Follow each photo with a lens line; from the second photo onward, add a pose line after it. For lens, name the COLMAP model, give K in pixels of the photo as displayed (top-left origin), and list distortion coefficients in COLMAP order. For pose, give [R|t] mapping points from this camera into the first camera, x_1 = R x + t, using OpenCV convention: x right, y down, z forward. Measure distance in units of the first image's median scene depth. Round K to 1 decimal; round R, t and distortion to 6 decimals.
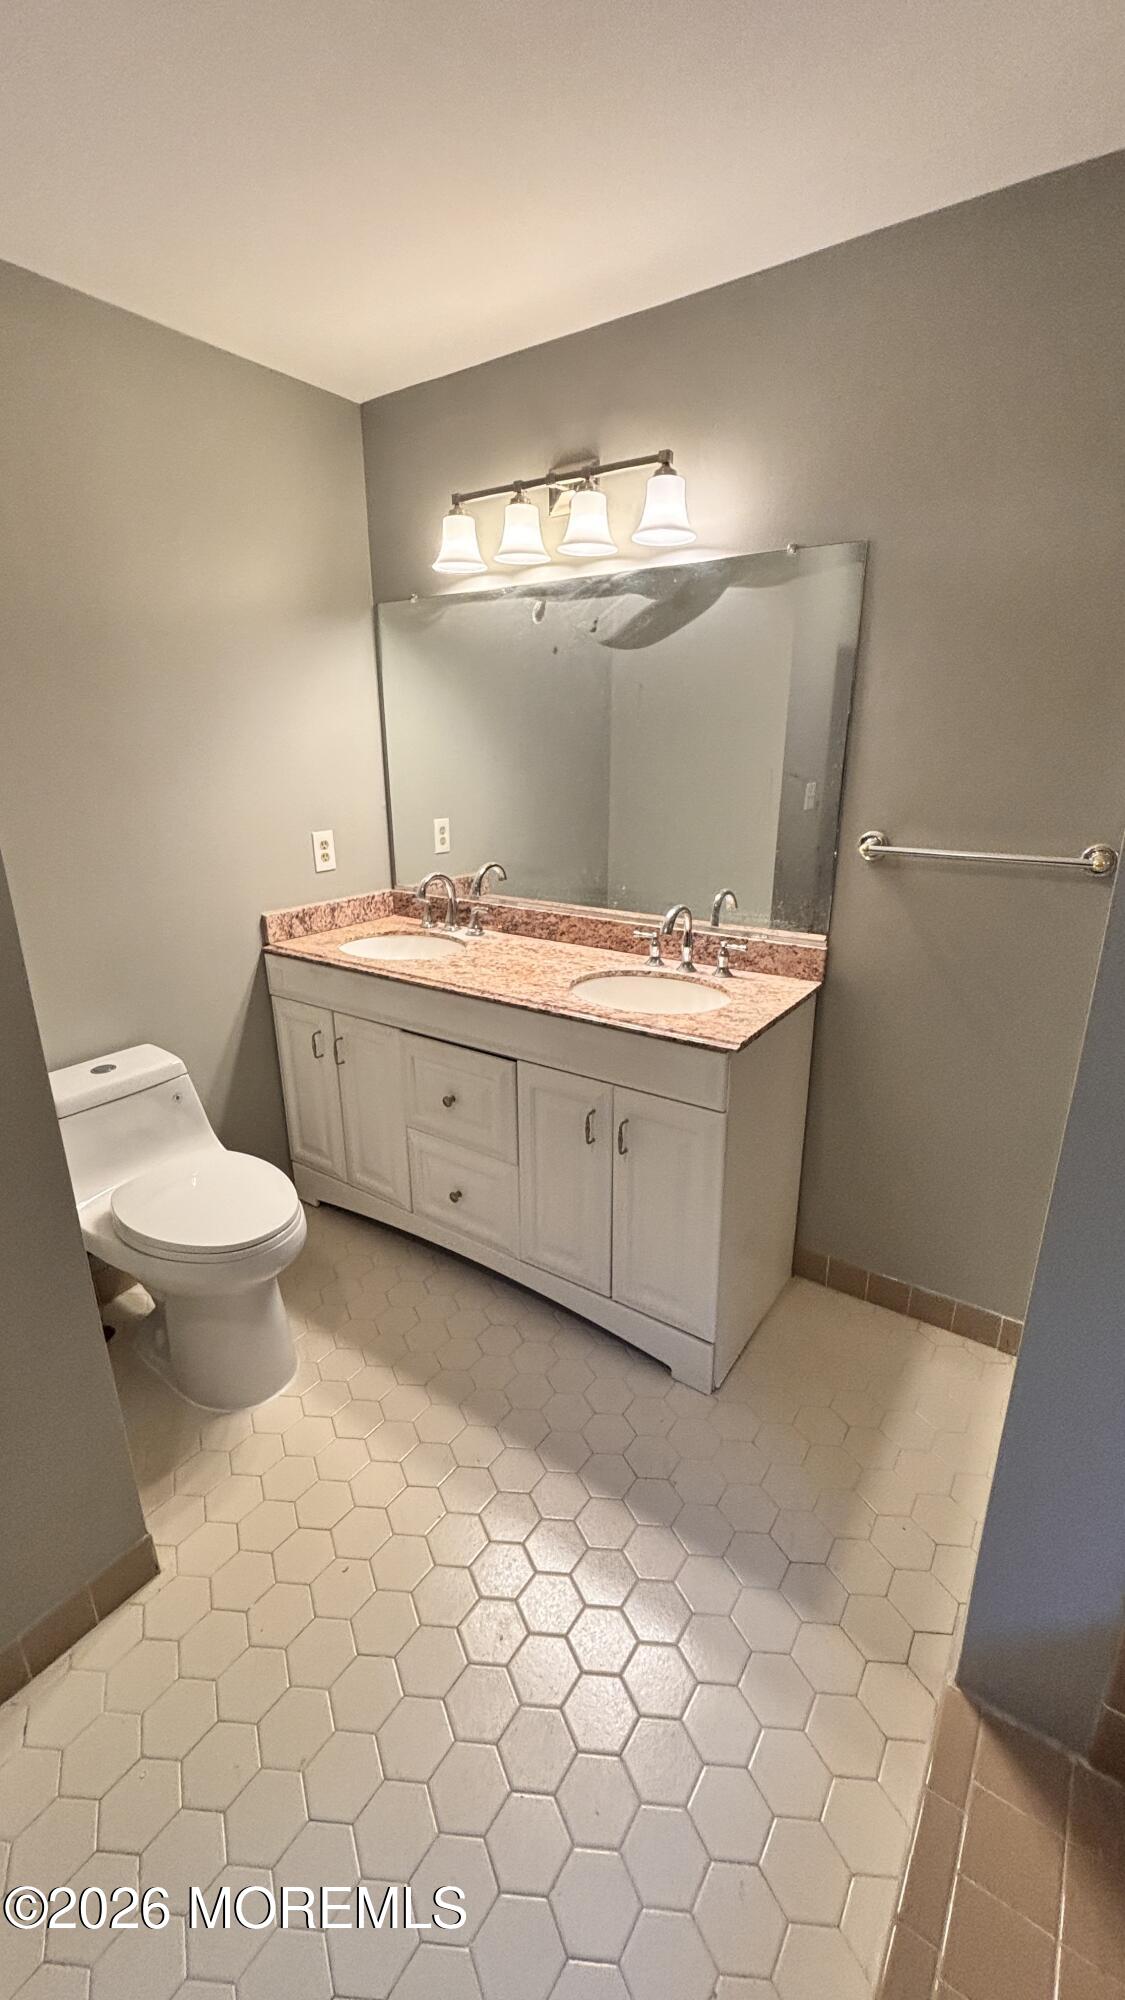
lens RADIAL K [[815.5, 0, 562.5], [0, 815.5, 1000.0], [0, 0, 1]] dist [0.000767, -0.000080]
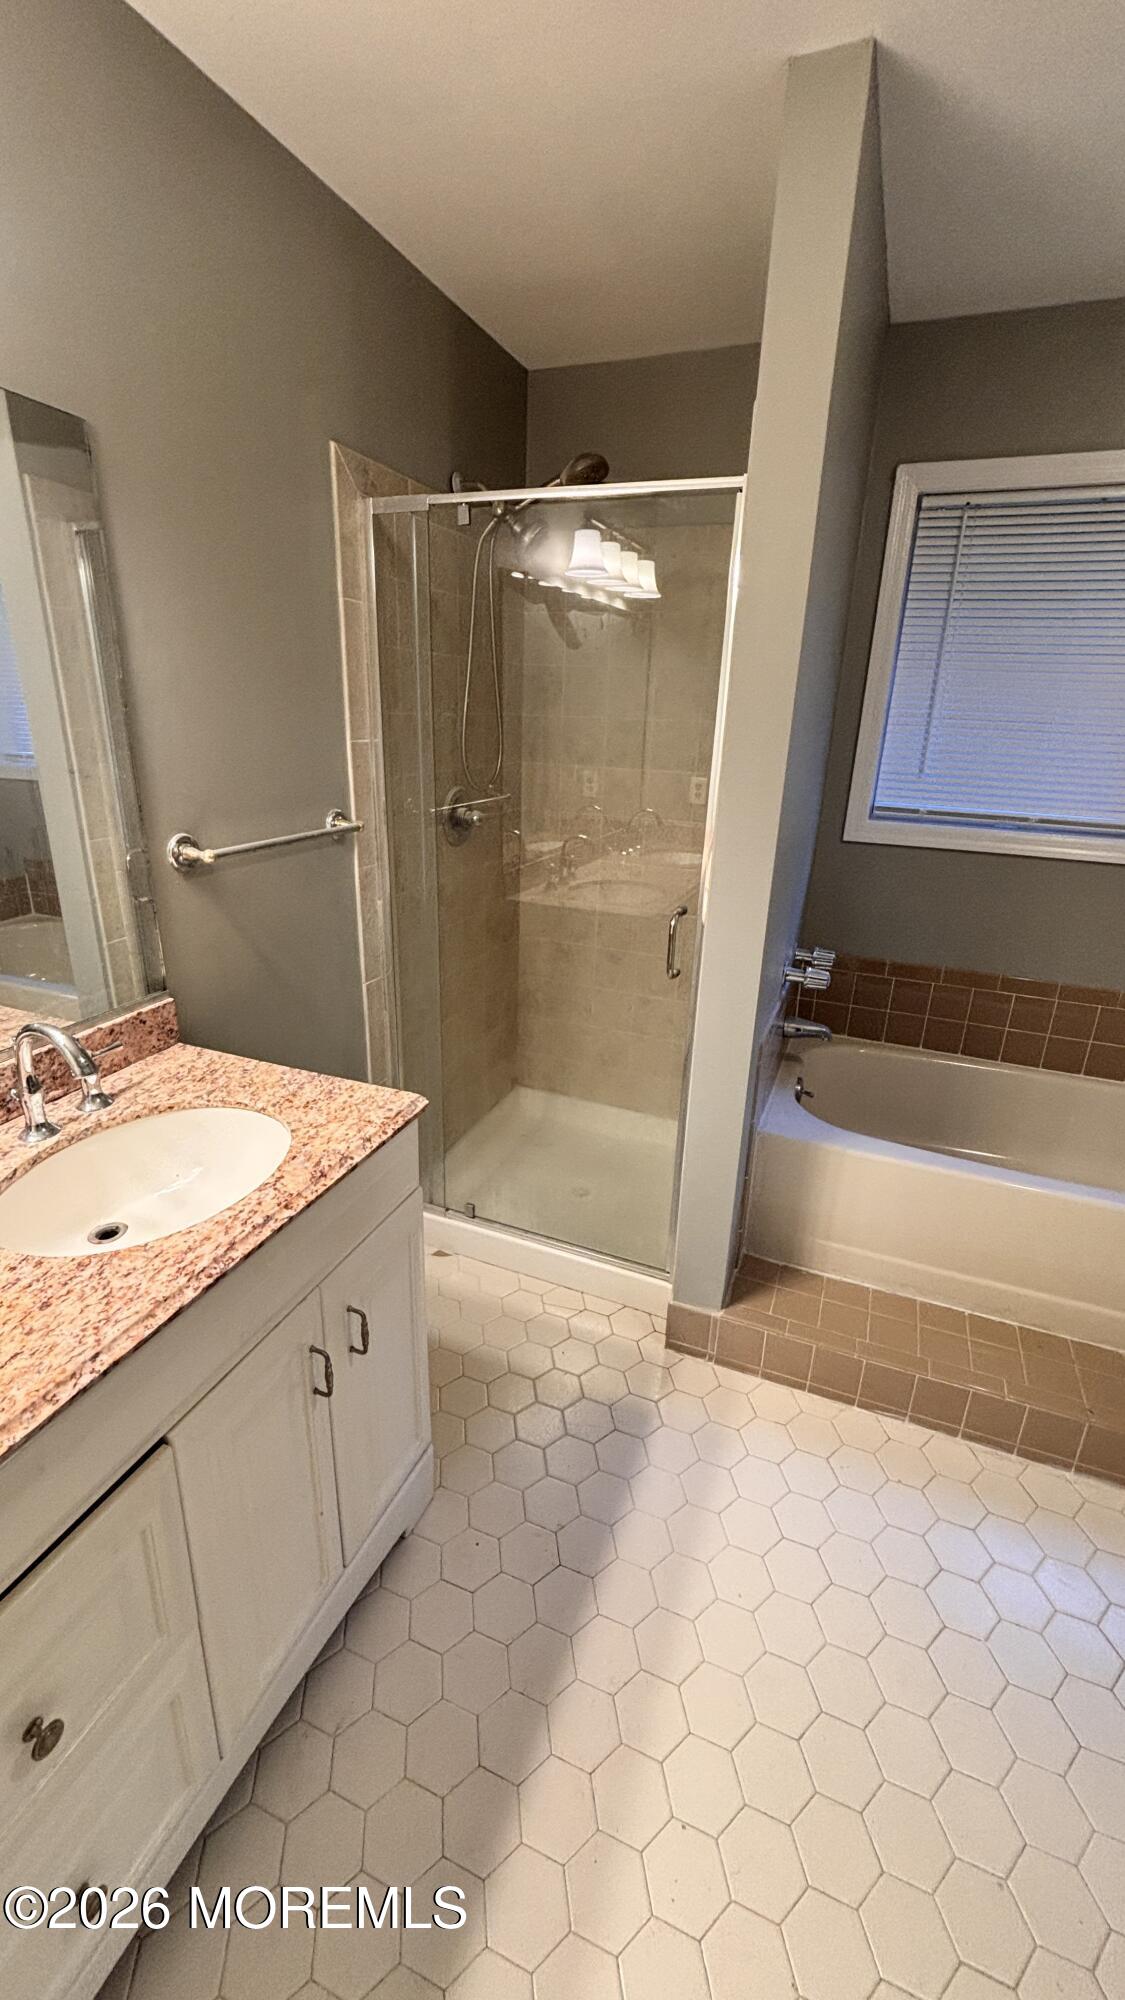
lens RADIAL K [[815.5, 0, 562.5], [0, 815.5, 1000.0], [0, 0, 1]] dist [0.000767, -0.000080]
pose [[-0.225656, -0.336277, 0.914329, -0.458101], [0.274543, 0.878546, 0.390874, -0.268195], [-0.934722, 0.339225, -0.105927, 0.790679]]
